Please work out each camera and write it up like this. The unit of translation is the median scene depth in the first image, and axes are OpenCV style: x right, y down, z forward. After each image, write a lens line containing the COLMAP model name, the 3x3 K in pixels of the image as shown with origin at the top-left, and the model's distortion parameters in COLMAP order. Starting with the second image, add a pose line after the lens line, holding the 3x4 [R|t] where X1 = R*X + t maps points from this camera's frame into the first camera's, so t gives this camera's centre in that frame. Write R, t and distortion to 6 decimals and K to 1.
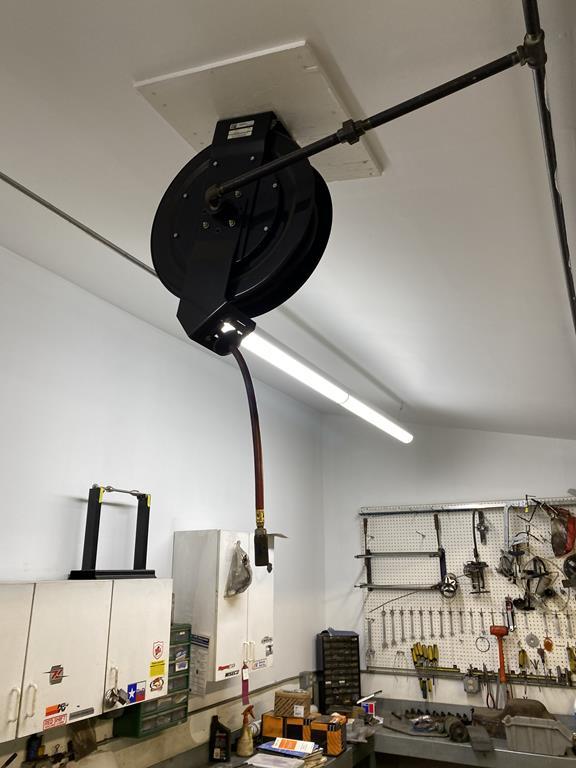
lens RADIAL K [[595.5, 0, 293.3], [0, 595.5, 385.2], [0, 0, 1]] dist [-0.000382, 0.008391]
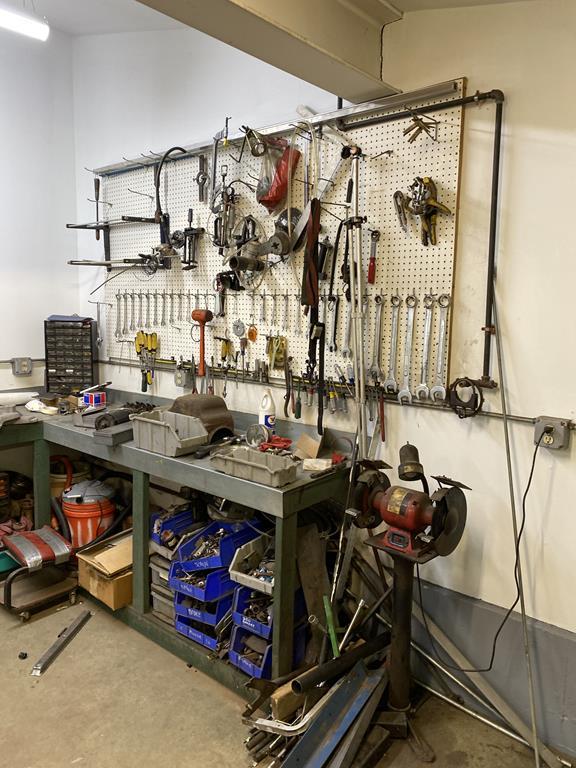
lens RADIAL K [[581.8, 0, 288.0], [0, 581.8, 384.0], [0, 0, 1]] dist [0.093686, -0.125828]
pose [[0.973981, 0.048420, -0.221397, 0.604594], [0.051238, 0.904569, 0.423237, 0.176841], [0.220762, -0.423569, 0.878552, 0.324104]]
